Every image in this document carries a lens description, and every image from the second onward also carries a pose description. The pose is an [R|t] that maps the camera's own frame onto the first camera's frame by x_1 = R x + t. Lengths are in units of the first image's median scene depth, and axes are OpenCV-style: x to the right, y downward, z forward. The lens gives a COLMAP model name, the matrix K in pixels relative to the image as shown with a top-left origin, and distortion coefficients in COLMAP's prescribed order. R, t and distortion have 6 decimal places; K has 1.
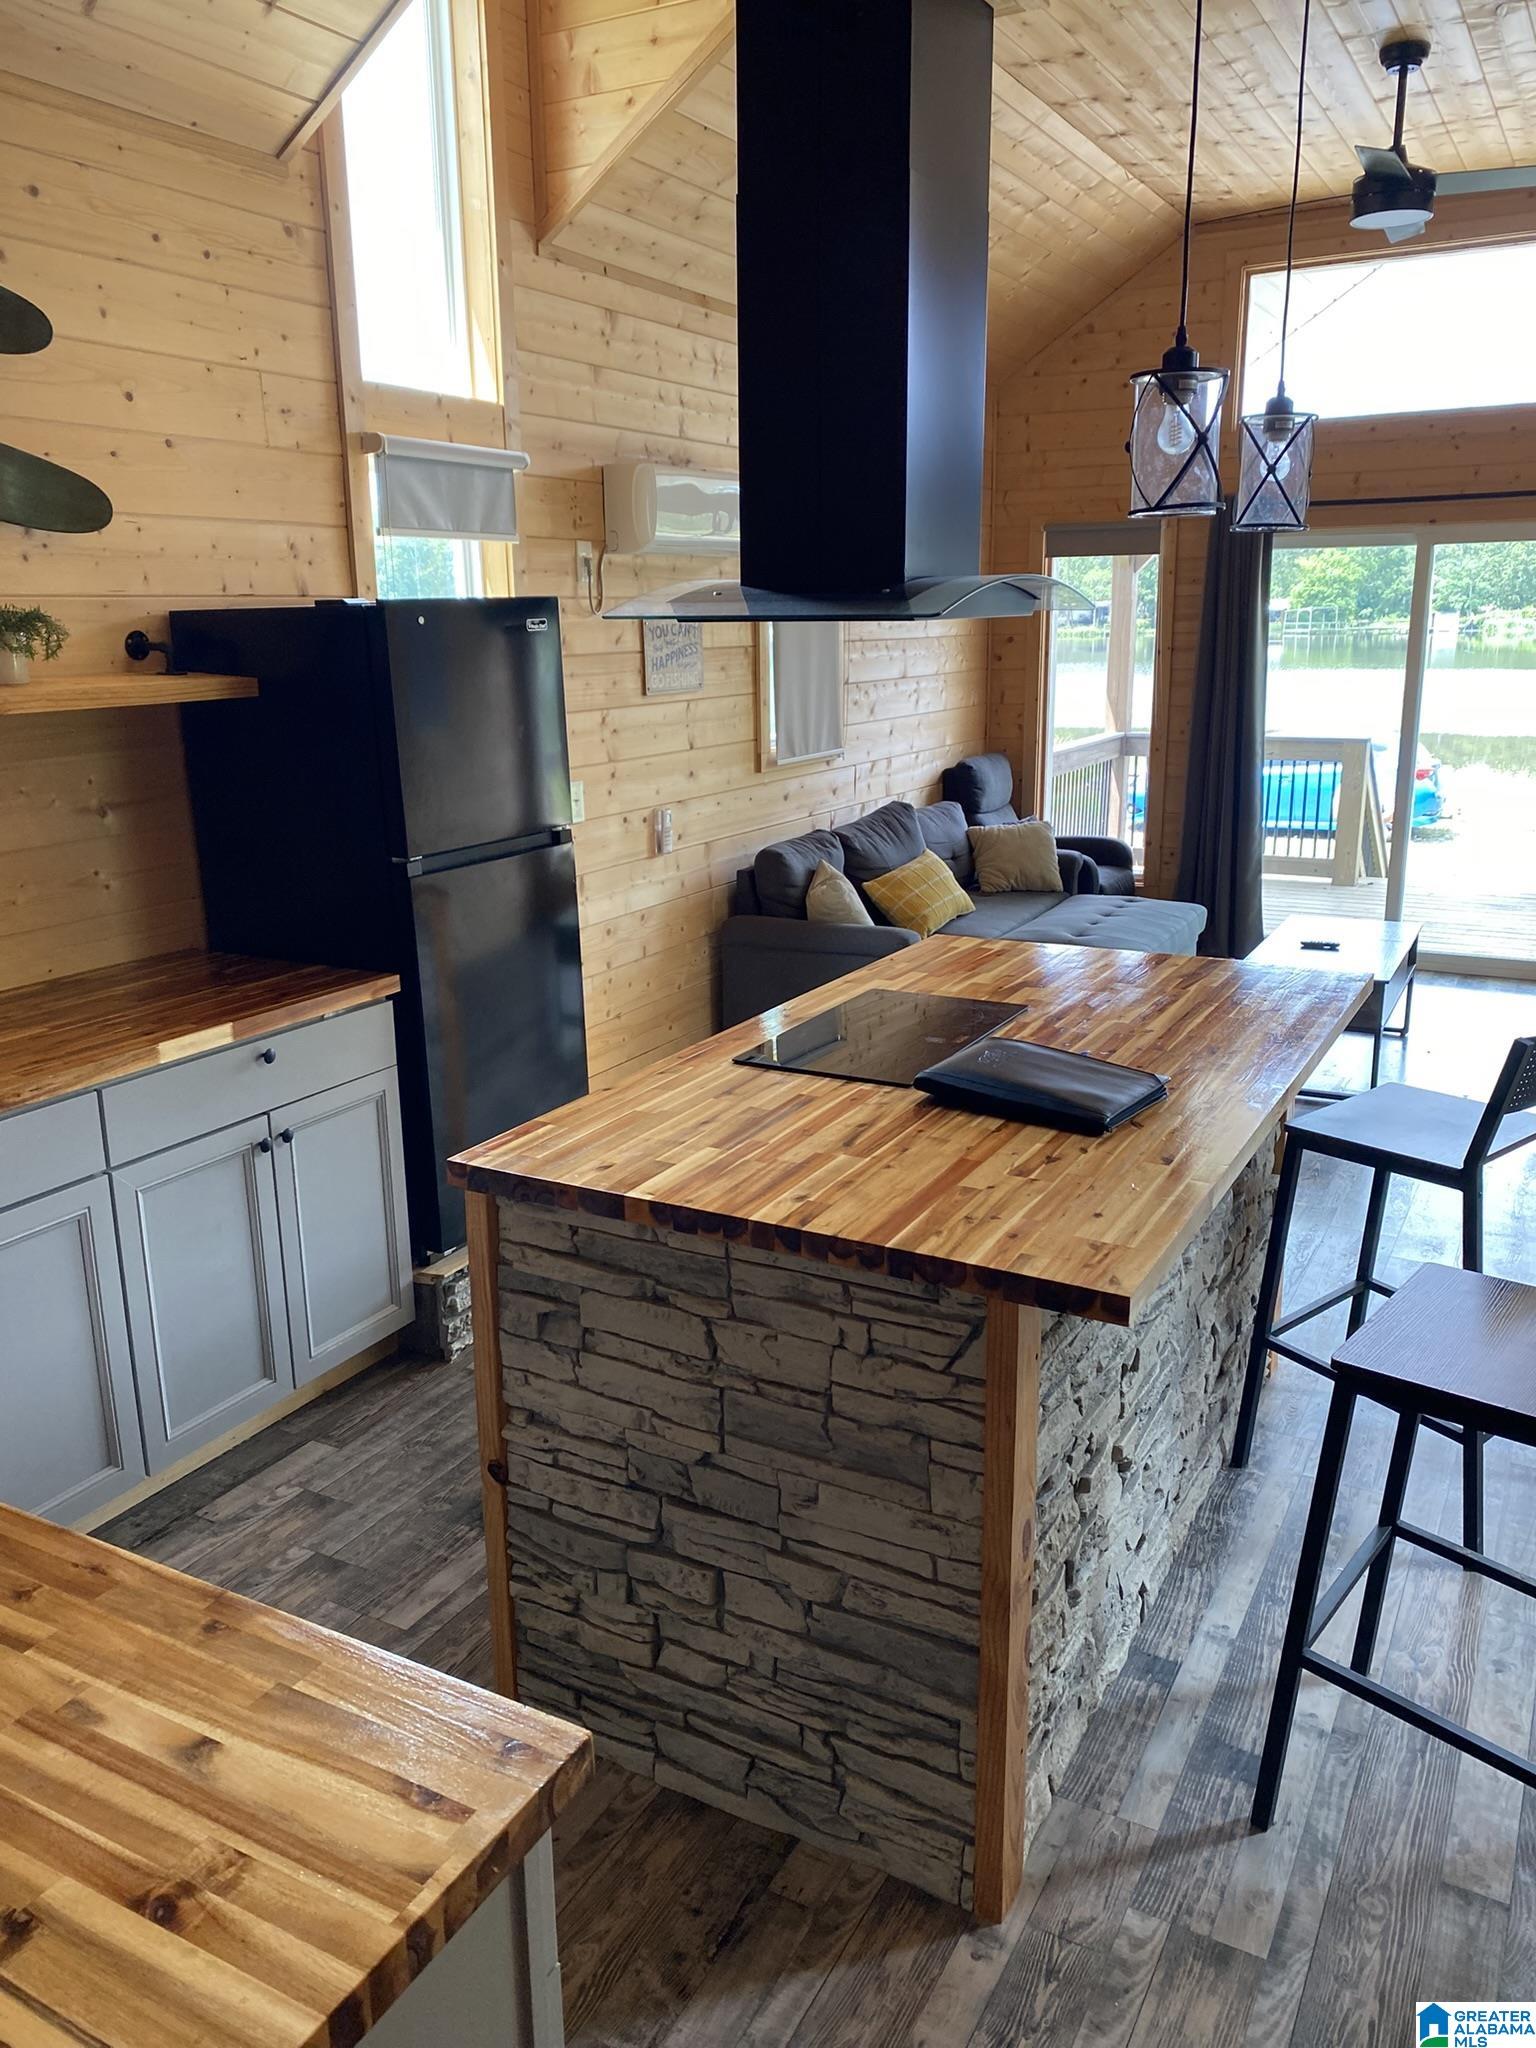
lens RADIAL K [[1555.3, 0, 762.2], [0, 1555.3, 1015.4], [0, 0, 1]] dist [0.044799, -0.044452]
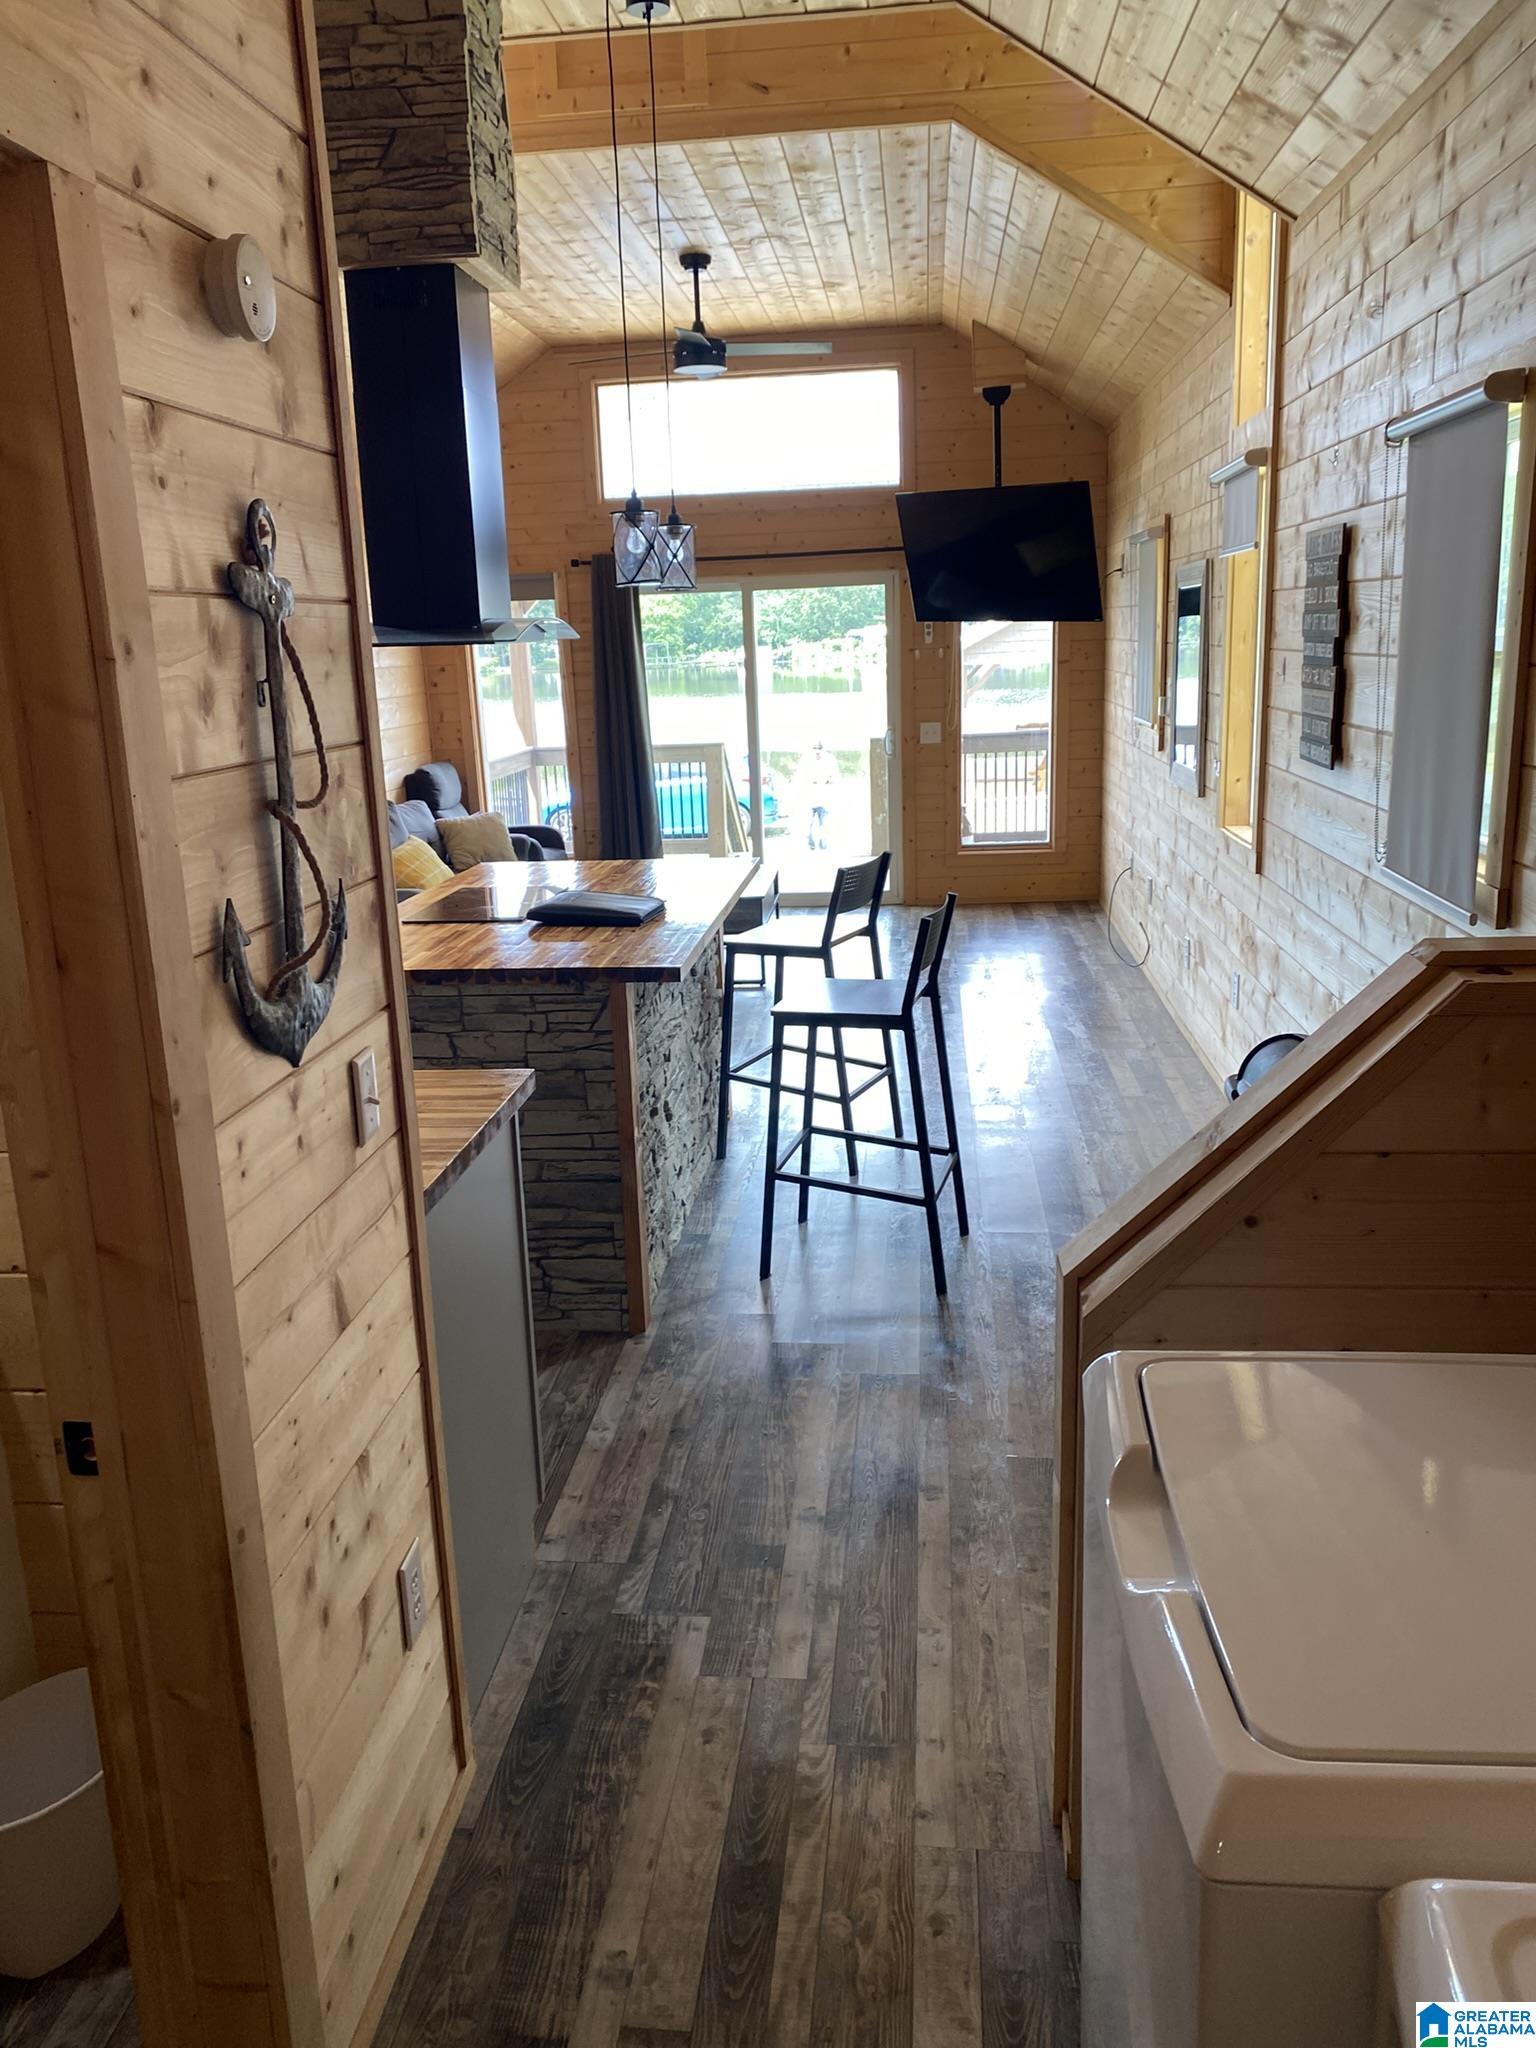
lens RADIAL K [[1555.3, 0, 773.6], [0, 1555.3, 1027.4], [0, 0, 1]] dist [0.044799, -0.044452]
pose [[0.917543, -0.117112, 0.379999, -0.114760], [0.123443, 0.992321, 0.007758, 0.067296], [-0.377990, 0.039790, 0.924954, -0.245537]]
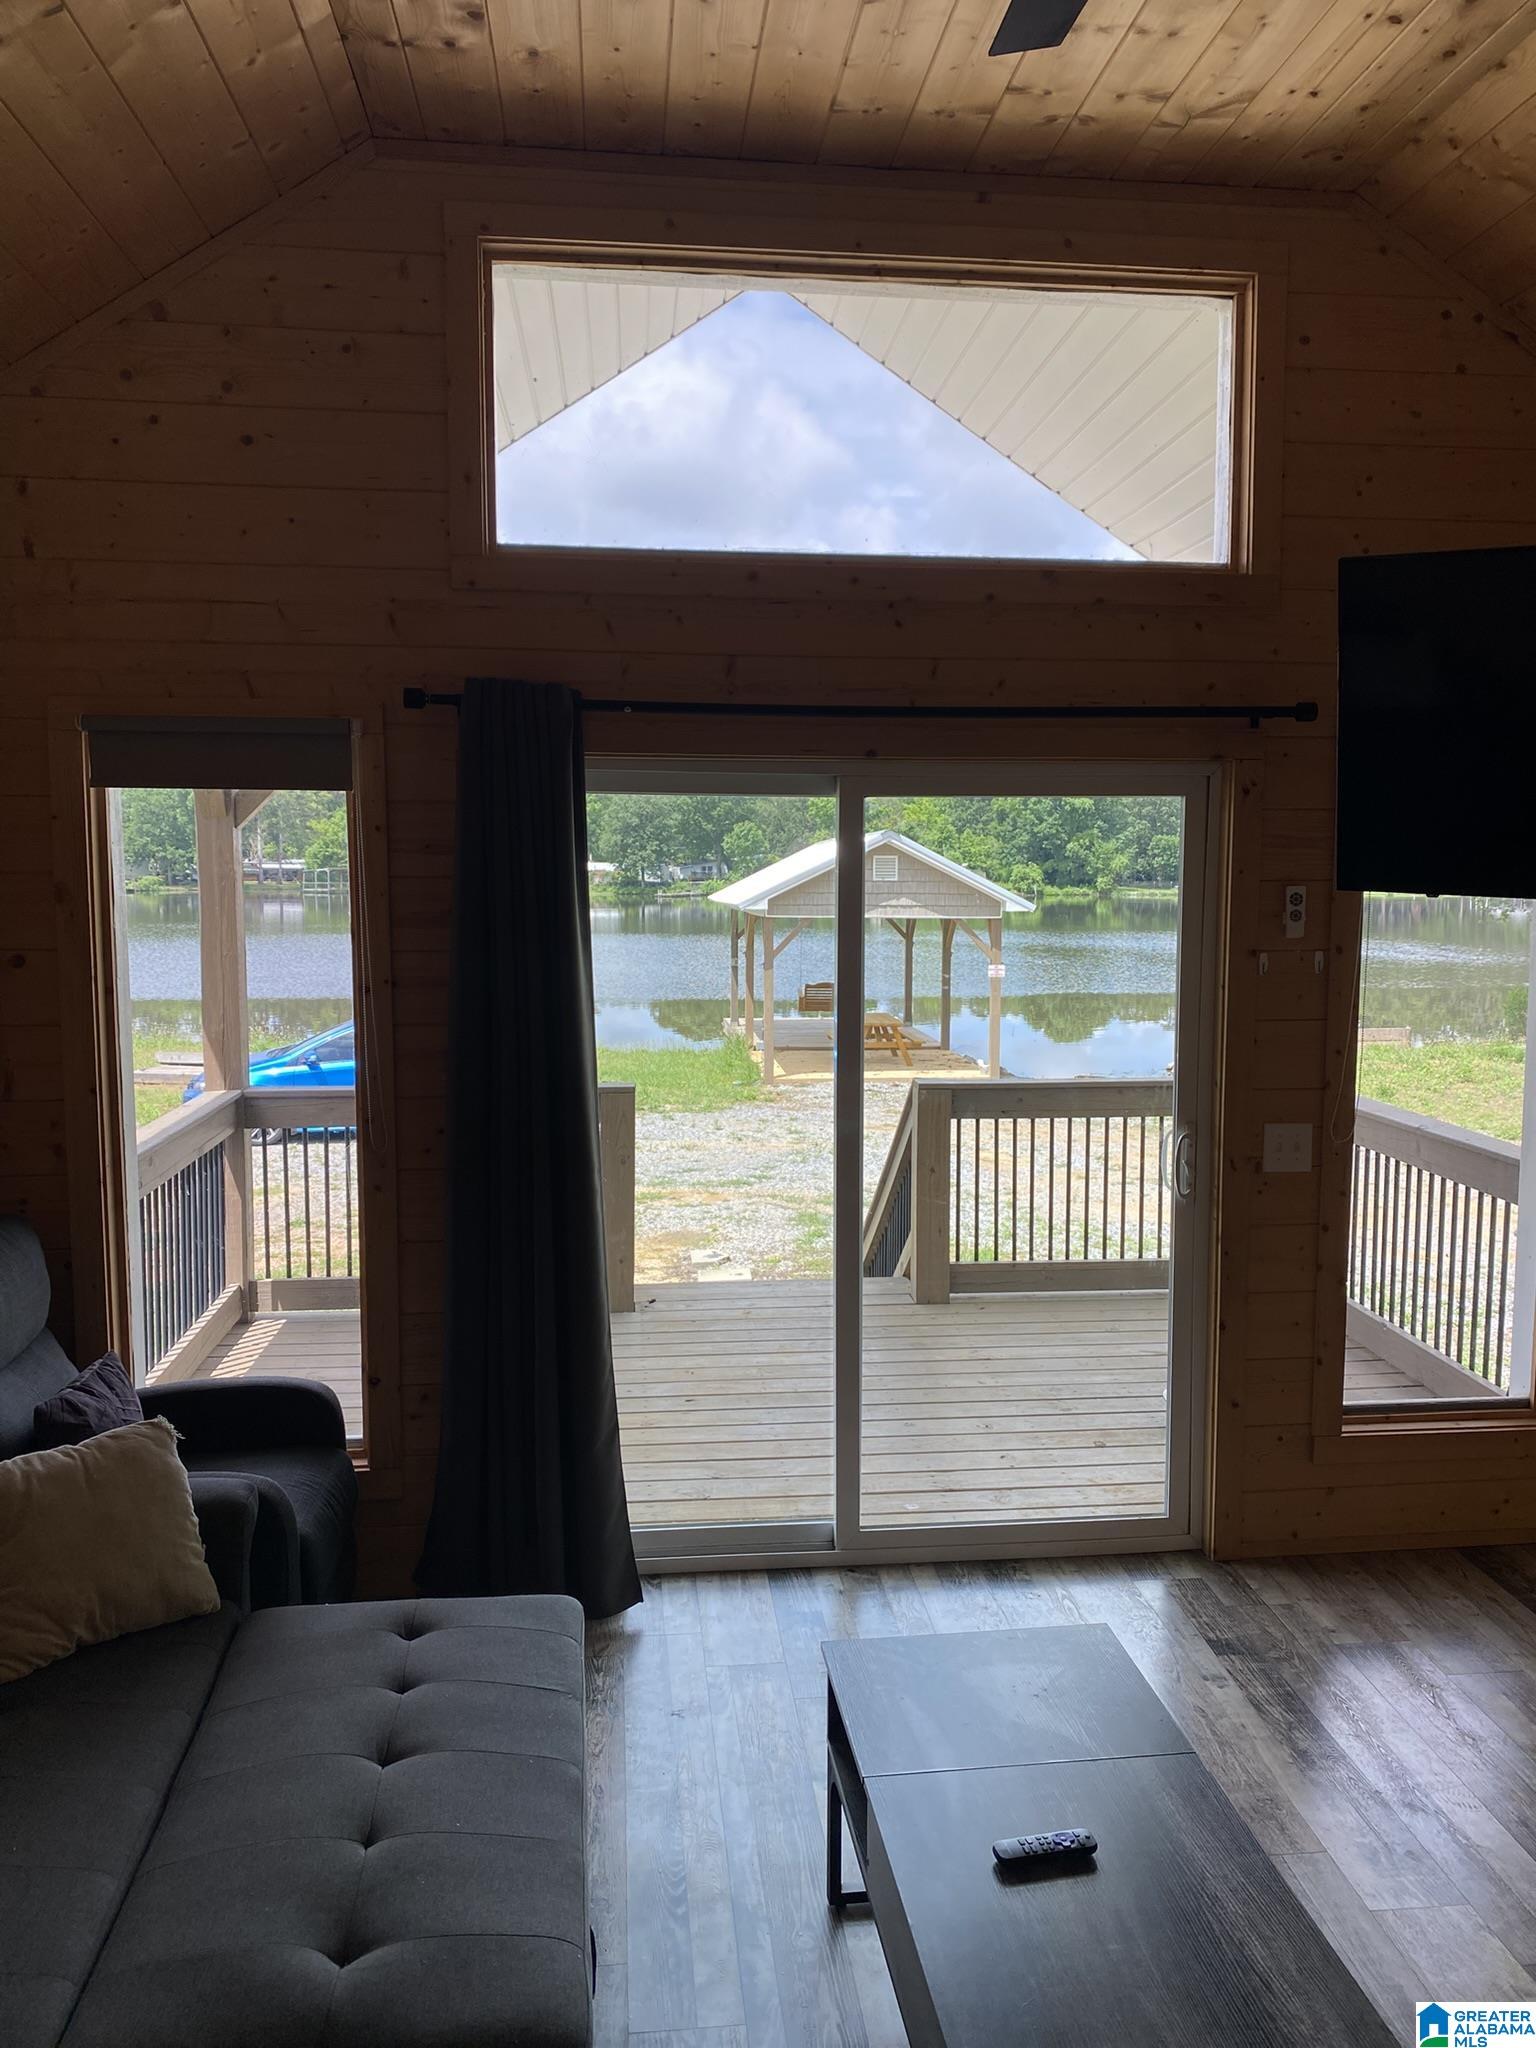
lens RADIAL K [[1555.3, 0, 789.0], [0, 1555.3, 1024.3], [0, 0, 1]] dist [0.044799, -0.044452]
pose [[0.815928, -0.040643, 0.576724, 0.090657], [0.128749, 0.985250, -0.112718, -0.164329], [-0.563636, 0.166222, 0.809126, 0.590157]]
